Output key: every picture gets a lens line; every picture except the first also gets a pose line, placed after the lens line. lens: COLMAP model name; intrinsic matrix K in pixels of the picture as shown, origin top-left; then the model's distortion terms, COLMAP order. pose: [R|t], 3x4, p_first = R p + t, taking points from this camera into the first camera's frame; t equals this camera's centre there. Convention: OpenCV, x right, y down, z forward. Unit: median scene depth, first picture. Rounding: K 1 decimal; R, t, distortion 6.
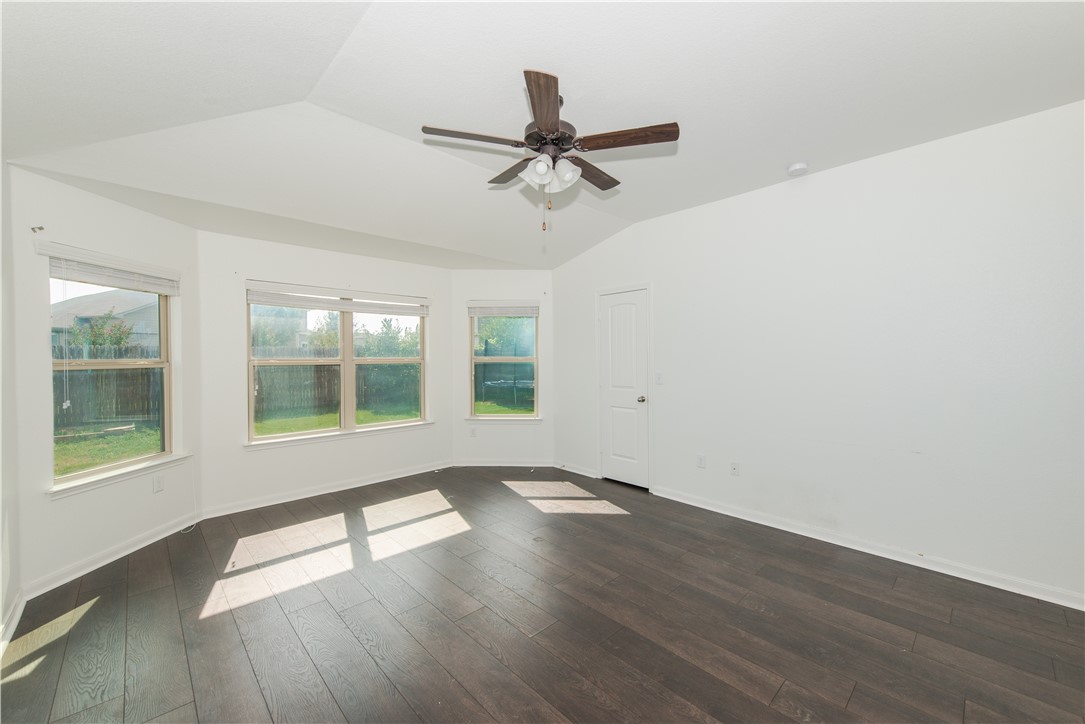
lens RADIAL K [[423.4, 0, 544.3], [0, 423.4, 360.9], [0, 0, 1]] dist [0.010755, -0.001018]
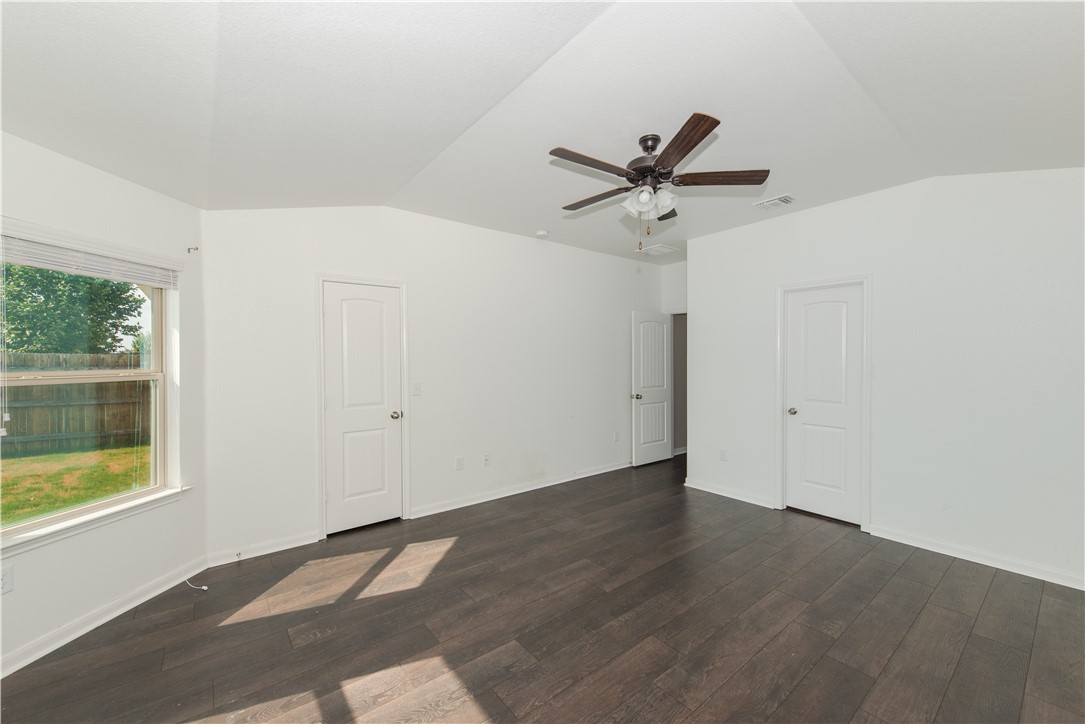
lens RADIAL K [[423.4, 0, 544.4], [0, 423.4, 365.0], [0, 0, 1]] dist [0.010755, -0.001018]
pose [[0.088735, -0.012496, 0.995977, -0.701133], [0.014304, 0.999834, 0.011270, -0.019167], [-0.995953, 0.013247, 0.088899, 0.737936]]
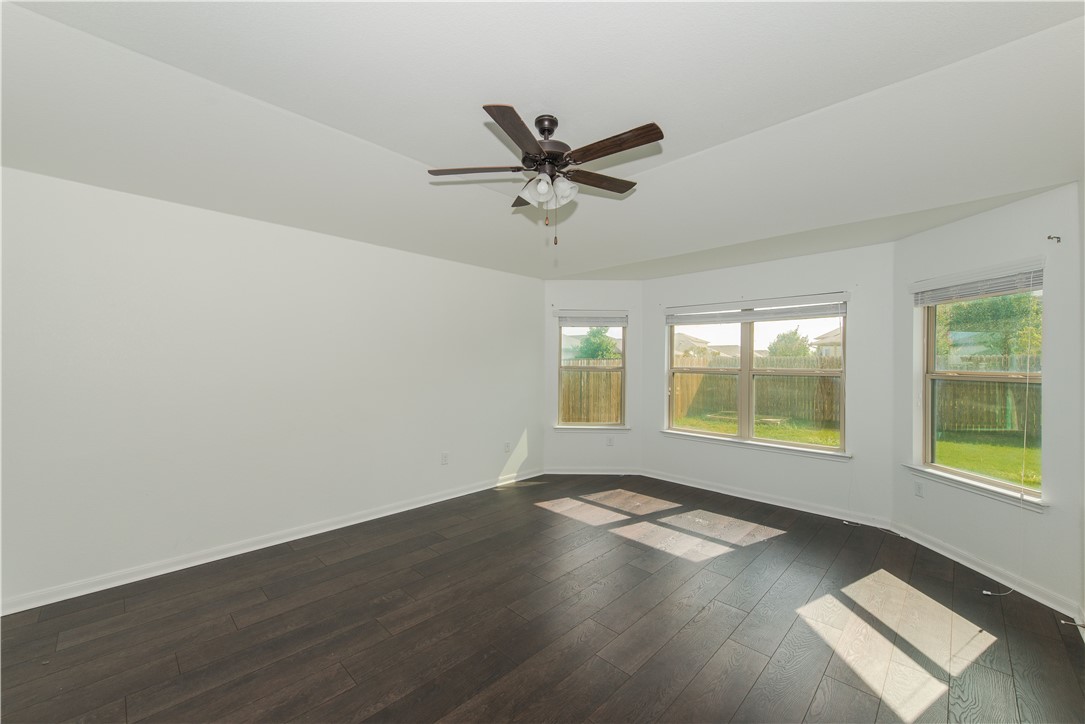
lens RADIAL K [[423.4, 0, 545.2], [0, 423.4, 357.4], [0, 0, 1]] dist [0.010755, -0.001018]
pose [[0.039294, -0.008347, -0.999193, 0.656165], [-0.023041, 0.999692, -0.009257, -0.014675], [0.998962, 0.023386, 0.039090, 0.598992]]
